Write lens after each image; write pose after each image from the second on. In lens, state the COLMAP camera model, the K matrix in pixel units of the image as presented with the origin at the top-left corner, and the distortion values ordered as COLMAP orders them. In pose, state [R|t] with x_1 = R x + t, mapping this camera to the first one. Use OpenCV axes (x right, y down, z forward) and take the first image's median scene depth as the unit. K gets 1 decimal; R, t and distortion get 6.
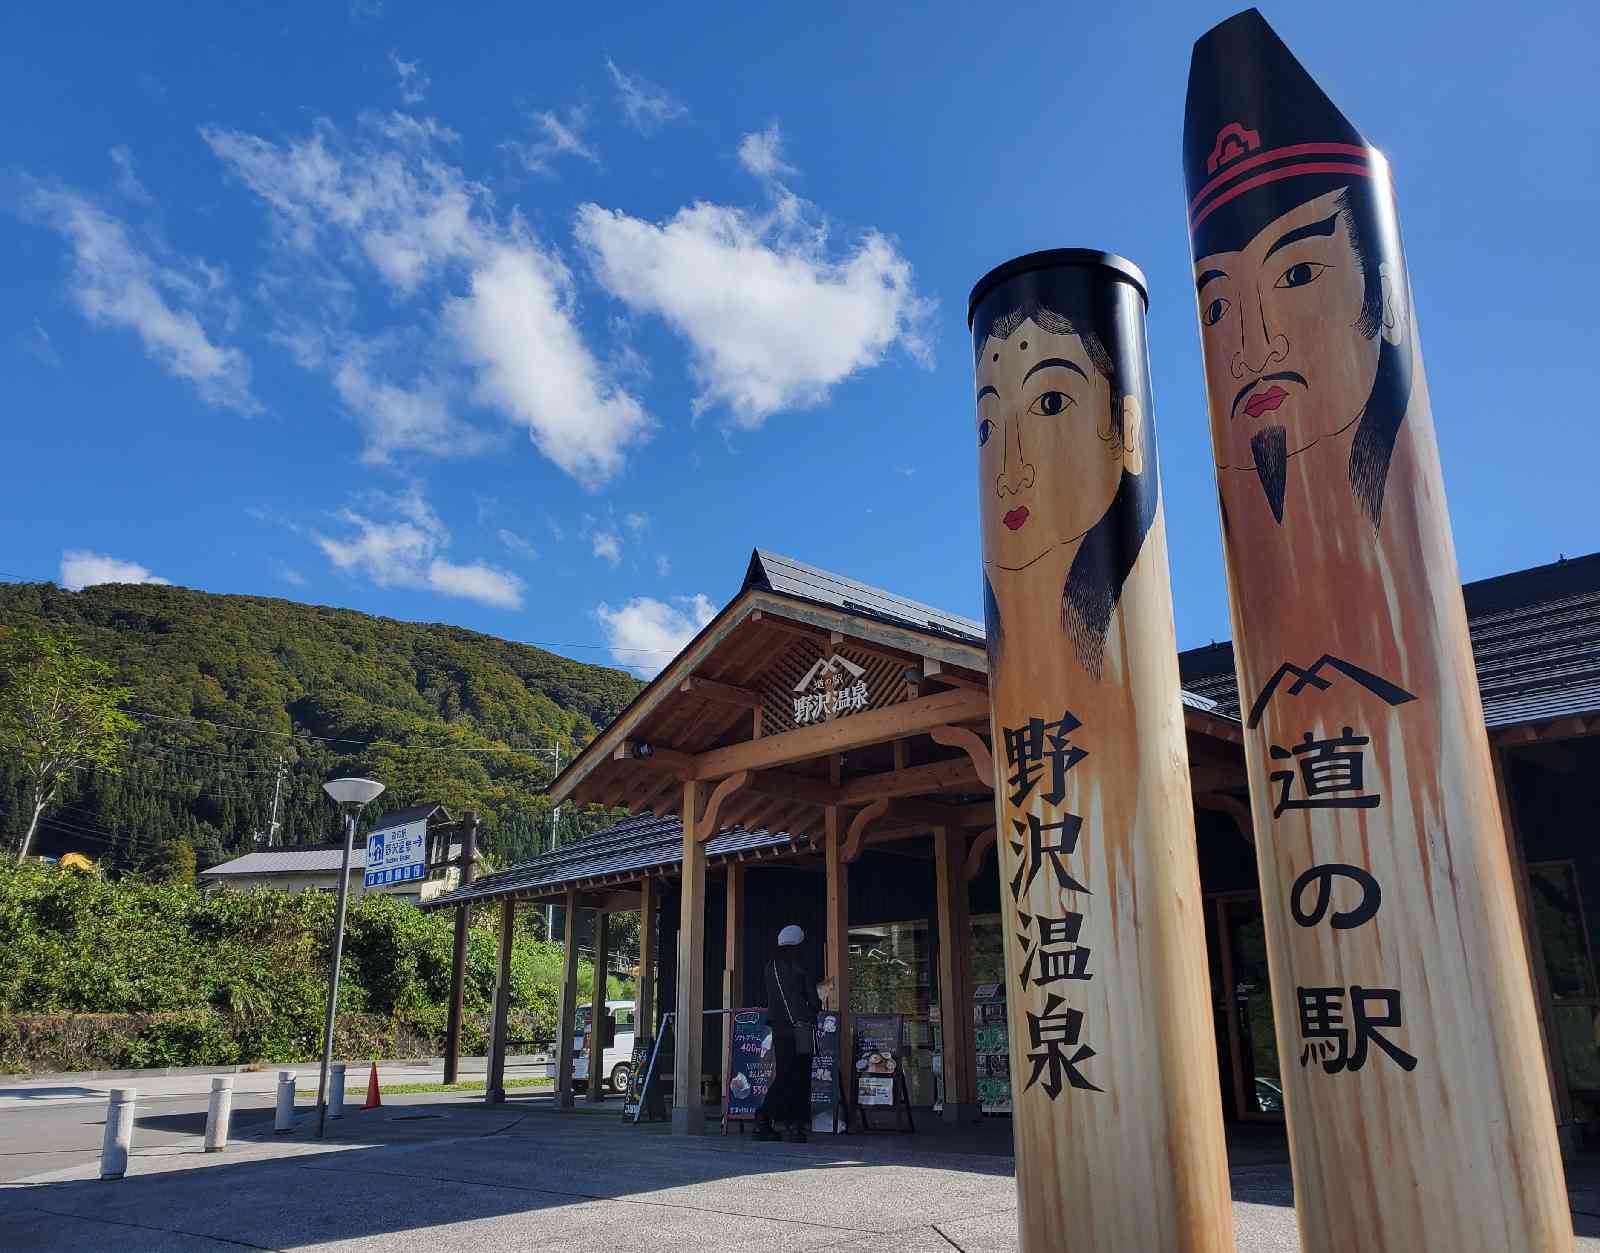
lens RADIAL K [[1321.7, 0, 769.6], [0, 1321.7, 623.2], [0, 0, 1]] dist [0.094149, -0.203172]
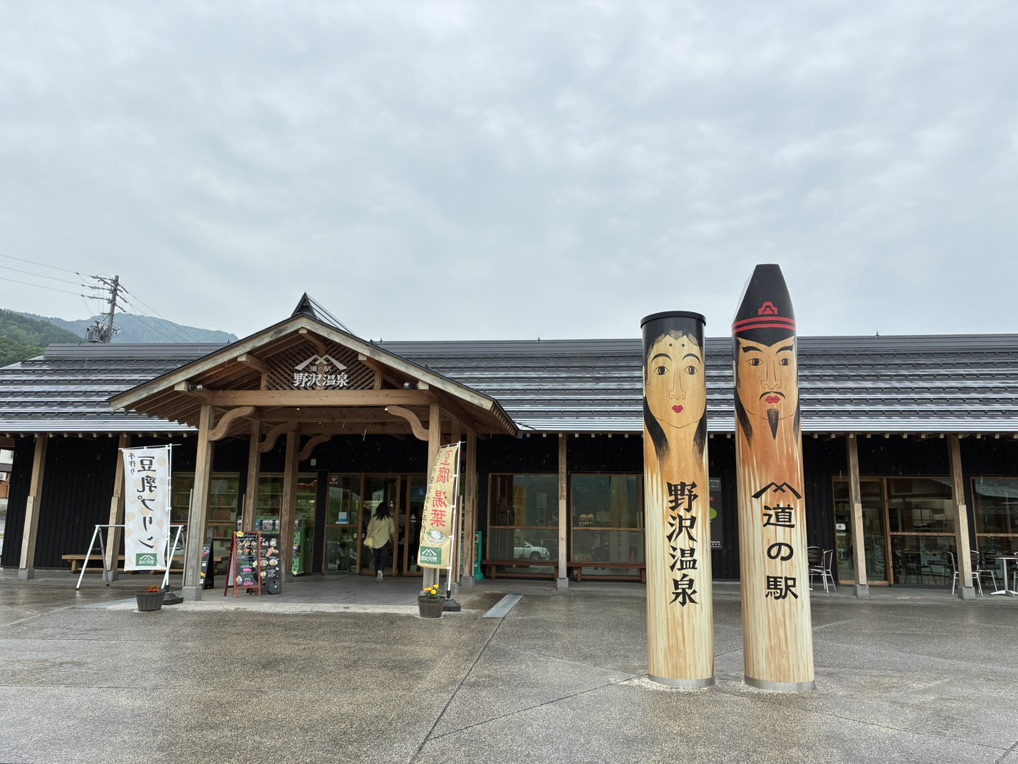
lens RADIAL K [[768.7, 0, 520.7], [0, 768.7, 390.3], [0, 0, 1]] dist [0.056193, -0.136905]
pose [[0.737636, 0.123997, 0.663715, -1.299163], [-0.222328, 0.972779, 0.065352, -0.167862], [-0.637545, -0.195768, 0.745125, -0.014836]]
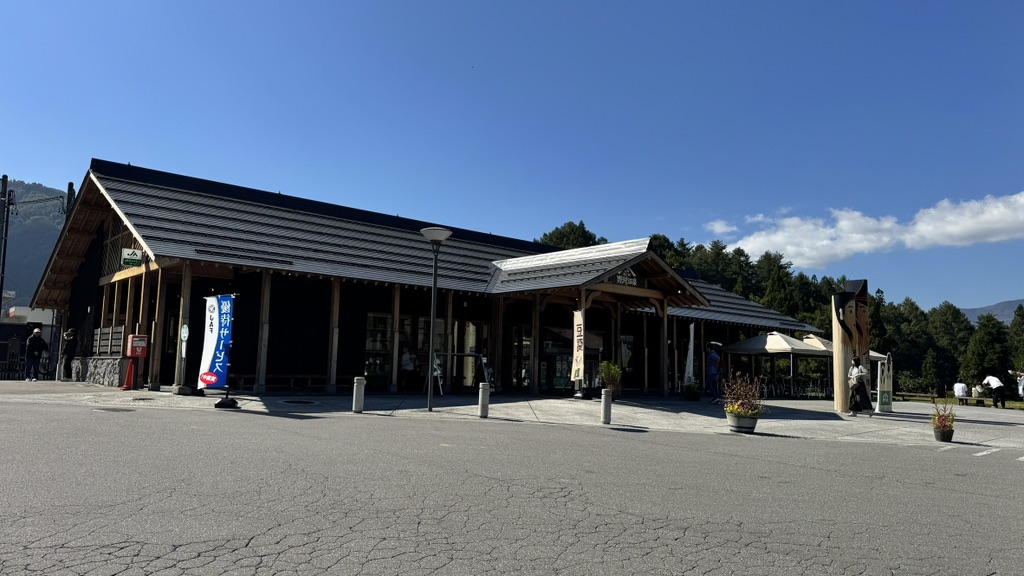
lens RADIAL K [[754.3, 0, 485.1], [0, 754.3, 289.5], [0, 0, 1]] dist [0.003760, -0.001067]
pose [[0.053970, 0.099725, 0.993550, -5.293131], [-0.349700, 0.933876, -0.074740, 0.983597], [-0.935306, -0.343411, 0.085275, 3.215325]]
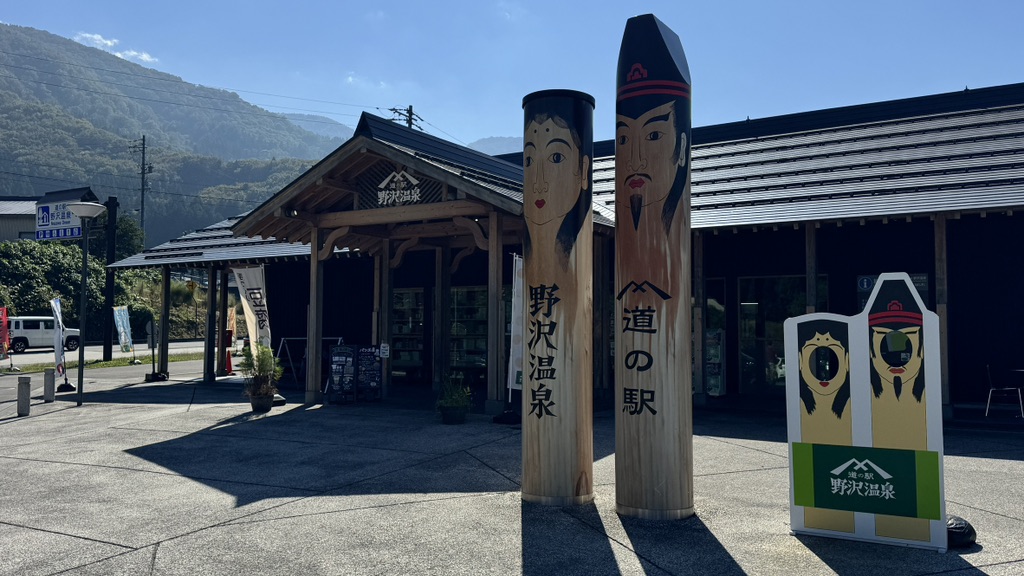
lens RADIAL K [[828.4, 0, 515.4], [0, 828.4, 290.8], [0, 0, 1]] dist [0.119906, -0.168192]
pose [[0.962537, 0.017759, 0.270570, -0.320243], [-0.088316, 0.963974, 0.250909, -0.348071], [-0.256366, -0.265404, 0.929428, -0.573400]]
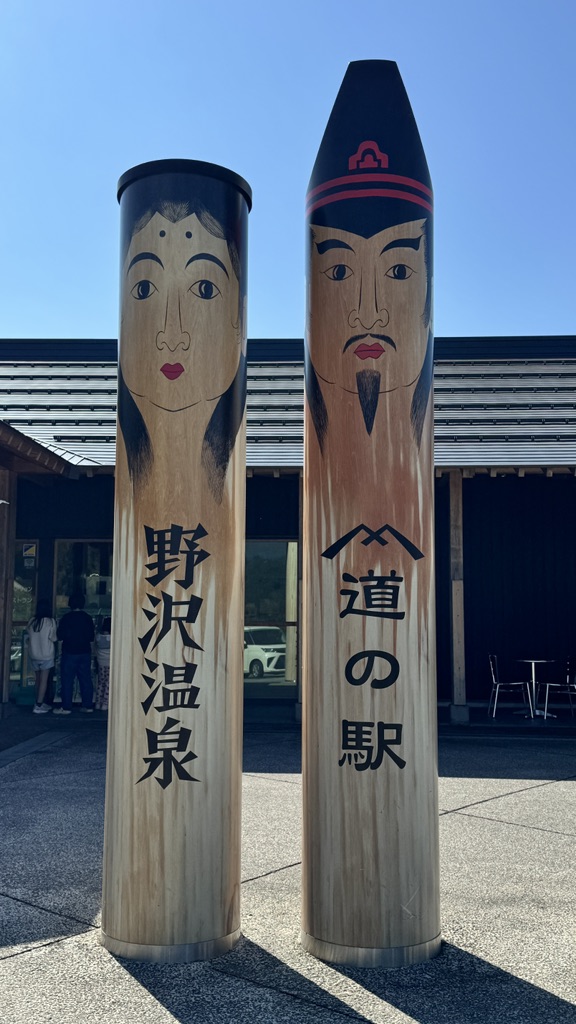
lens RADIAL K [[994.4, 0, 288.4], [0, 994.4, 516.4], [0, 0, 1]] dist [0.160568, -0.254440]
pose [[0.699499, 0.075046, 0.710682, -0.487207], [-0.228382, 0.965795, 0.122804, -0.097679], [-0.677157, -0.248208, 0.692713, 0.203905]]
